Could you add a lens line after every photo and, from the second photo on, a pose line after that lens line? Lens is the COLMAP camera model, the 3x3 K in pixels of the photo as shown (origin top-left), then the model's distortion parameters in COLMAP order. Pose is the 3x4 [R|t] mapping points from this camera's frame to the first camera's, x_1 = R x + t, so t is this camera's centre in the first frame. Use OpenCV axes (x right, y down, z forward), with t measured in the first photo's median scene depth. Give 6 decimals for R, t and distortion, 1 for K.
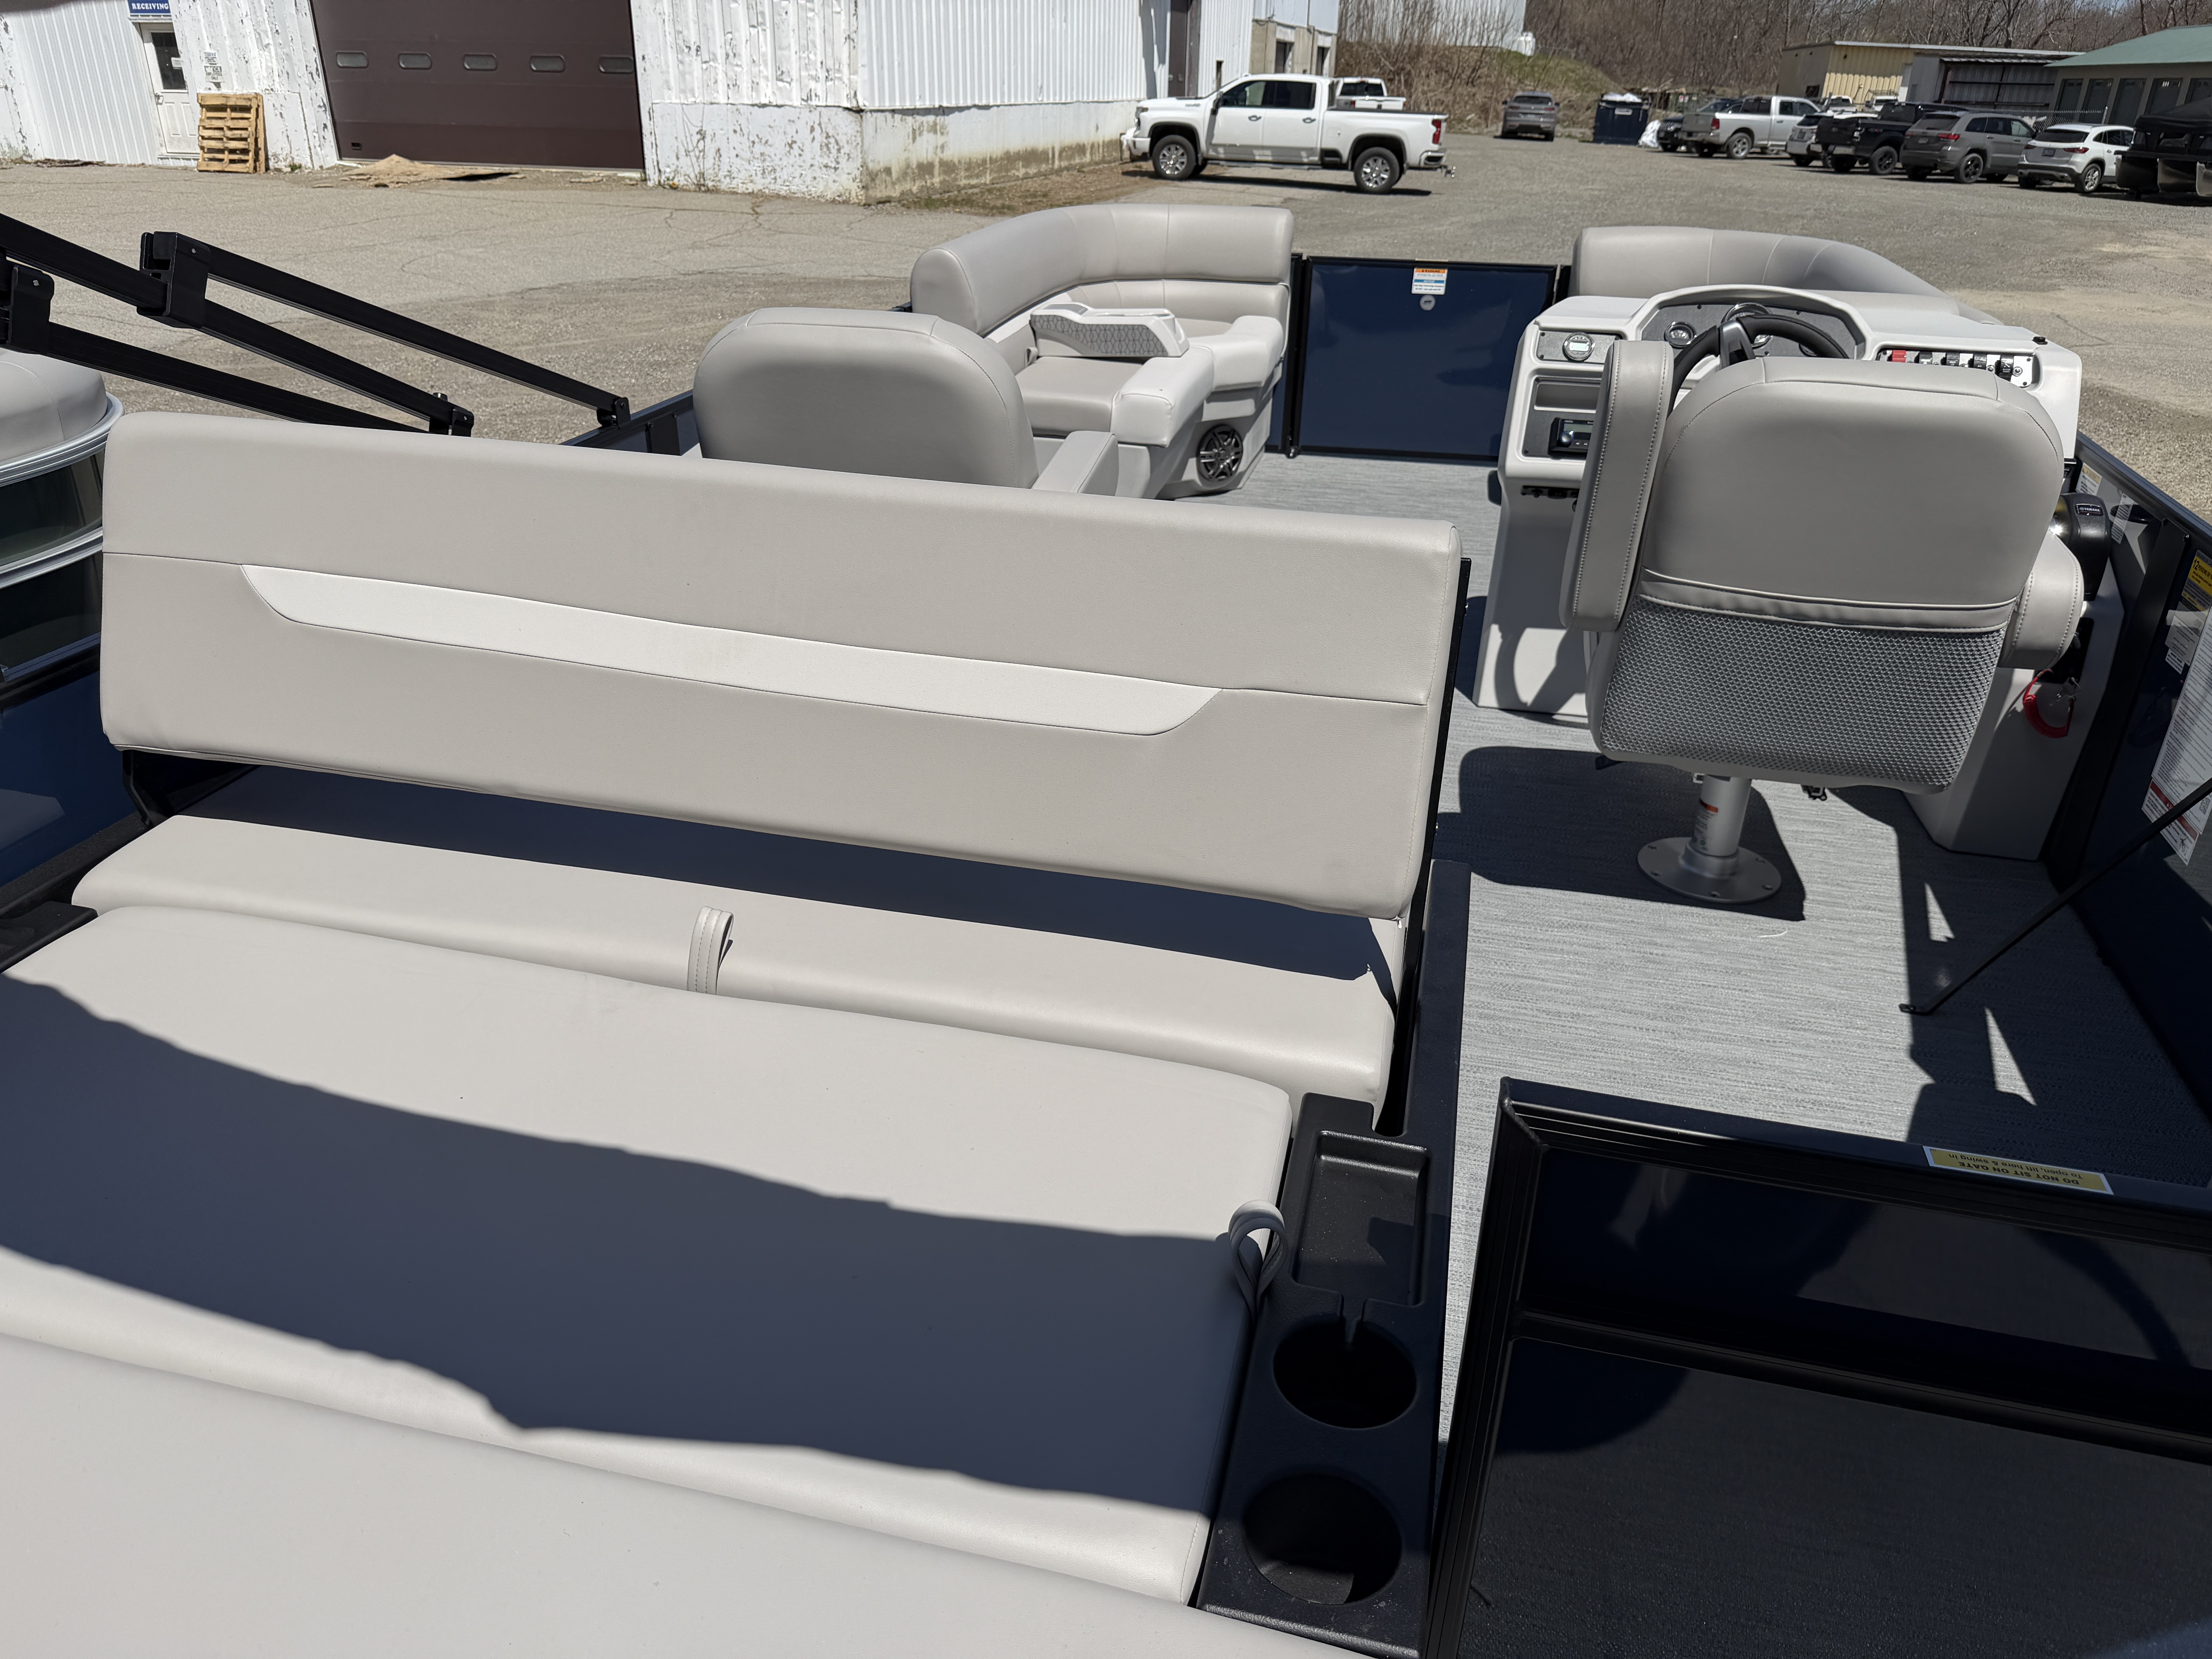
lens RADIAL K [[1559.1, 0, 1101.2], [0, 1559.1, 841.2], [0, 0, 1]] dist [0.009769, -0.006667]
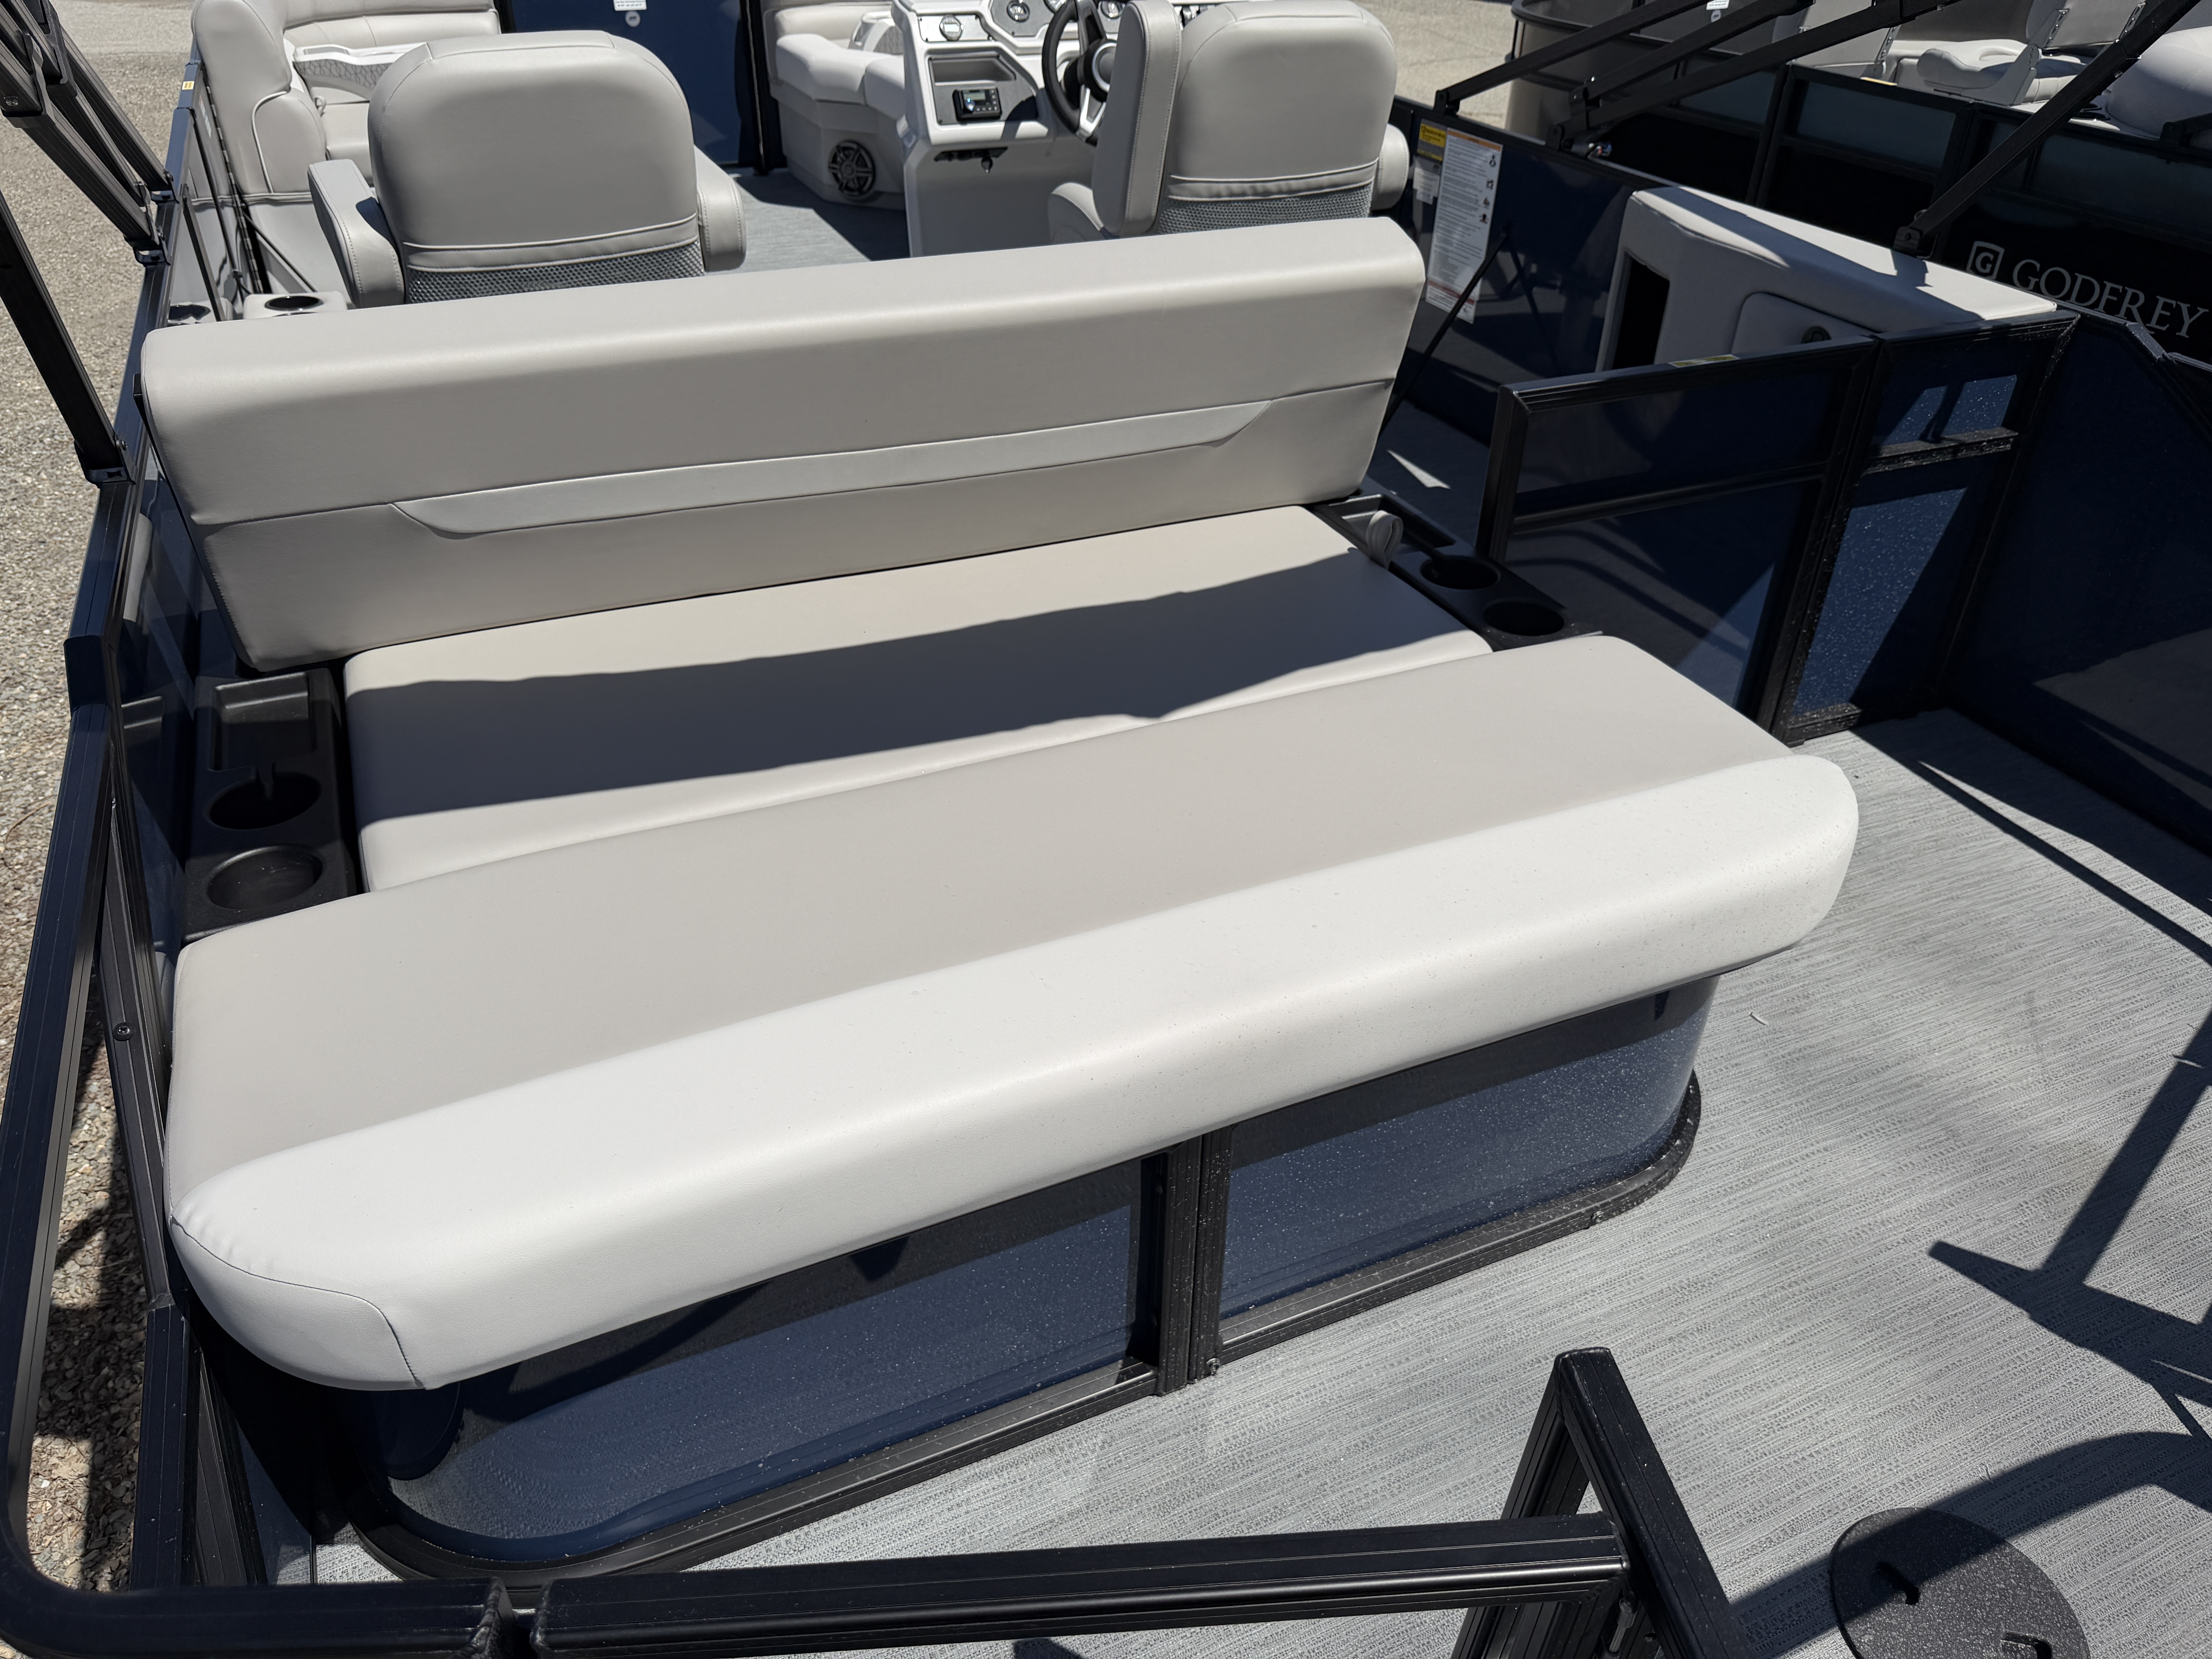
lens RADIAL K [[1559.1, 0, 1109.6], [0, 1559.1, 823.2], [0, 0, 1]] dist [0.009769, -0.006667]
pose [[0.794648, -0.343937, 0.500242, -0.579435], [0.272362, 0.938425, 0.212551, 0.055640], [-0.542543, -0.032656, 0.839393, -0.152691]]
